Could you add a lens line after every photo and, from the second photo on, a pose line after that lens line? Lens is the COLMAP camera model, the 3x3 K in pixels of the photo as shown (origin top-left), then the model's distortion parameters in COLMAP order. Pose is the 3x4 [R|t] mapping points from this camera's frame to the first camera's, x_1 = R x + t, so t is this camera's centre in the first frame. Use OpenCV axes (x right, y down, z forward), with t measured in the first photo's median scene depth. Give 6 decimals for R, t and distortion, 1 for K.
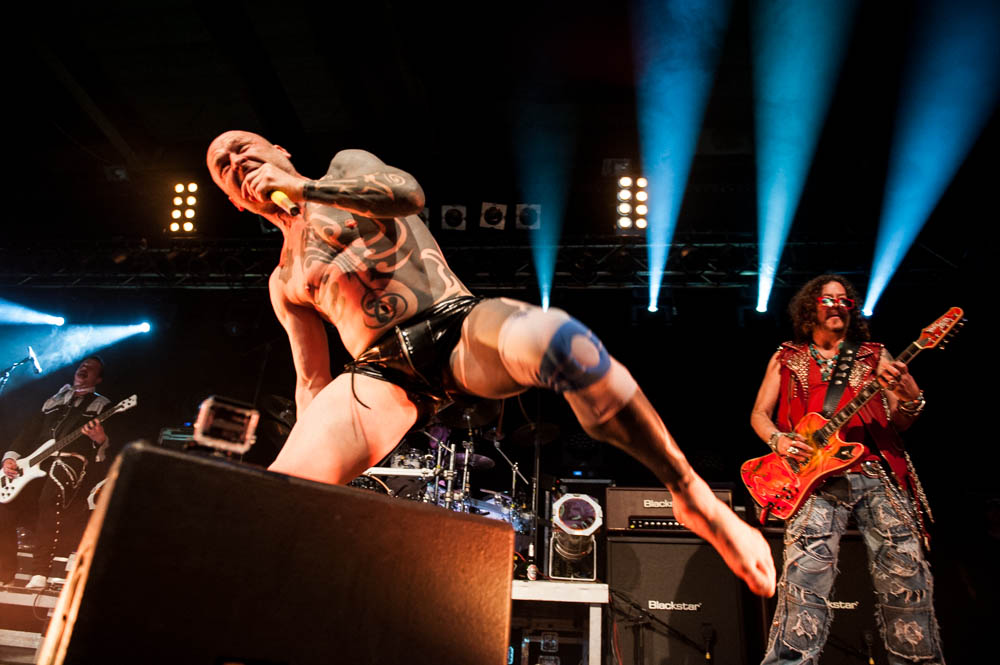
lens RADIAL K [[681.6, 0, 499.2], [0, 681.6, 335.5], [0, 0, 1]] dist [-0.046976, -0.001626]
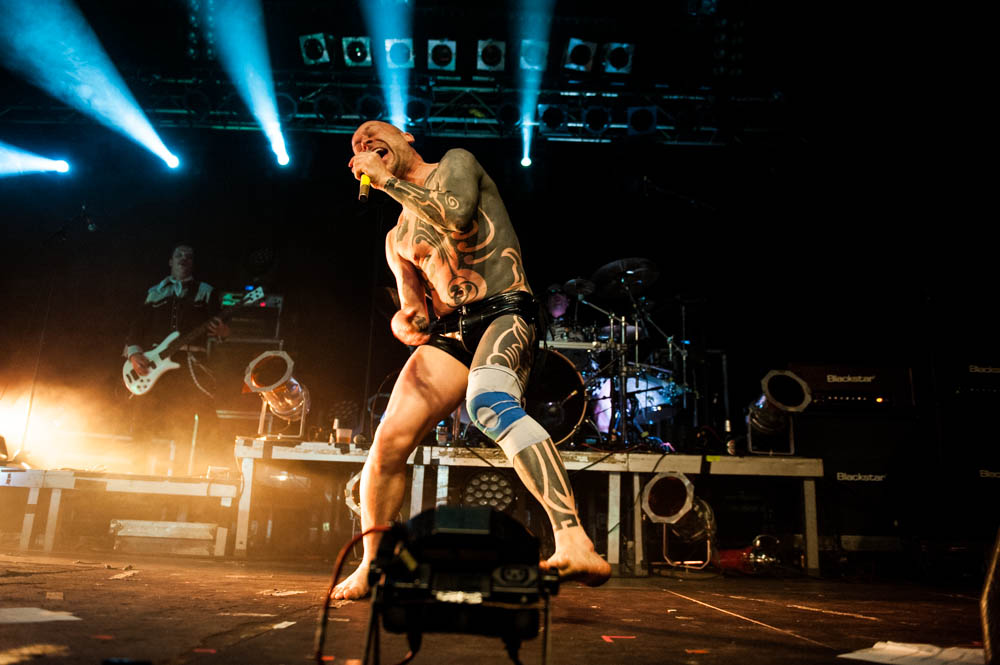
lens RADIAL K [[728.5, 0, 499.4], [0, 728.5, 337.6], [0, 0, 1]] dist [-0.036634, -0.000929]
pose [[0.994643, 0.003176, 0.103318, -0.346646], [-0.024670, 0.977937, 0.207437, -0.016832], [-0.100379, -0.208874, 0.972777, 0.030552]]
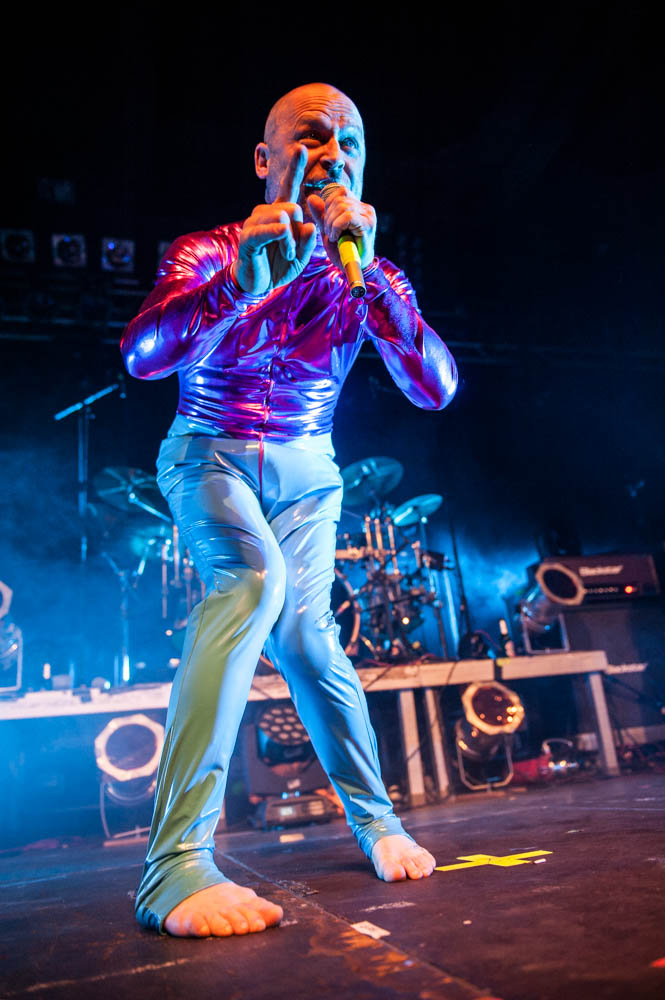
lens RADIAL K [[743.4, 0, 338.7], [0, 743.4, 496.0], [0, 0, 1]] dist [-0.034402, 0.000867]
pose [[0.920830, -0.021765, 0.389356, -0.487539], [-0.016914, 0.995272, 0.095640, 0.039270], [-0.389597, -0.094654, 0.916109, 0.153676]]
